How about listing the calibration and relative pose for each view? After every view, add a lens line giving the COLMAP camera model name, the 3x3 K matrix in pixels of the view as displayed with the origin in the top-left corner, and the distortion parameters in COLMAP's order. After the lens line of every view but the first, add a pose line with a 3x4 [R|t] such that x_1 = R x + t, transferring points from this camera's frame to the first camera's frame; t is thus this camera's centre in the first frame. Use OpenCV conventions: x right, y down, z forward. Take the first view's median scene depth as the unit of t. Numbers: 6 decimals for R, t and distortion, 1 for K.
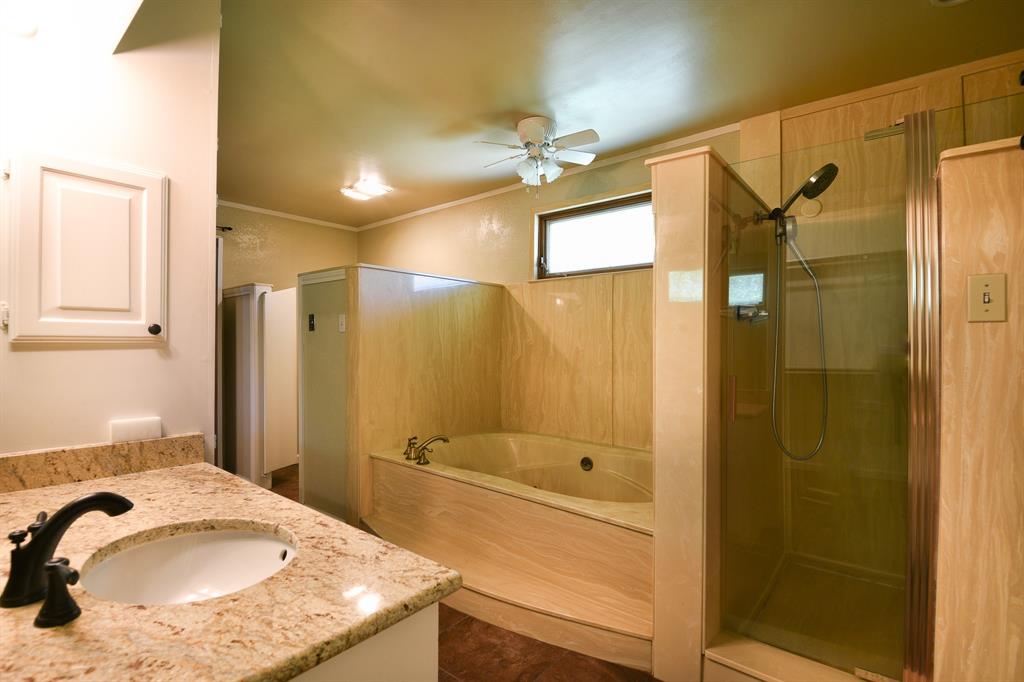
lens RADIAL K [[473.5, 0, 517.4], [0, 473.5, 341.5], [0, 0, 1]] dist [-0.022419, -0.004026]
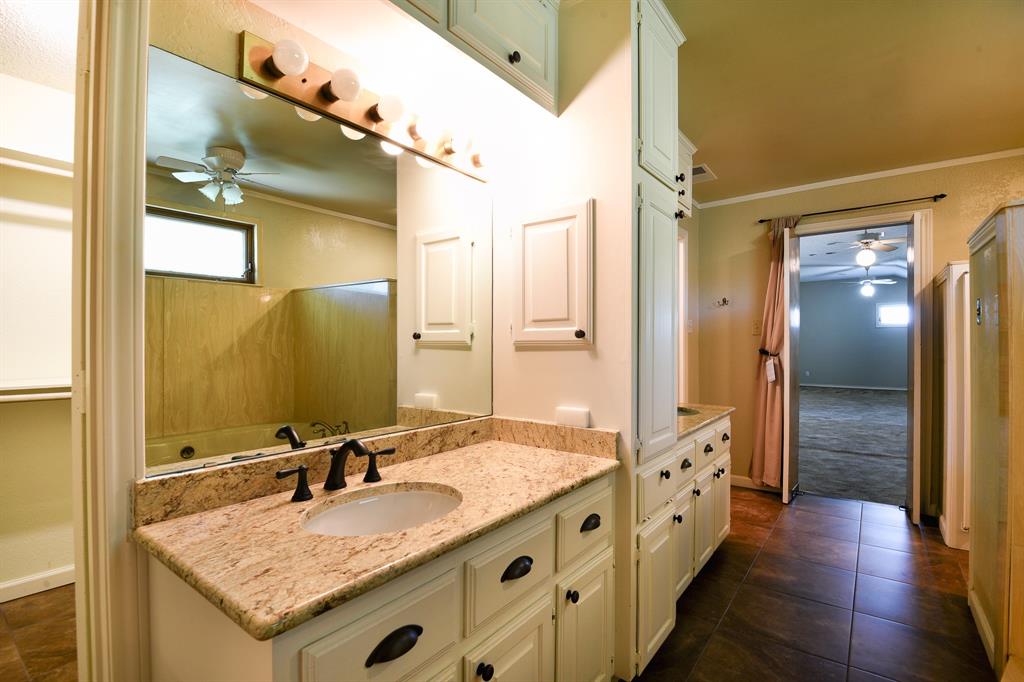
lens RADIAL K [[473.5, 0, 516.4], [0, 473.5, 347.1], [0, 0, 1]] dist [-0.022419, -0.004026]
pose [[0.037725, 0.000914, -0.999288, 0.469963], [0.011017, 0.999938, 0.001330, 0.004508], [0.999227, -0.011059, 0.037712, 0.934540]]
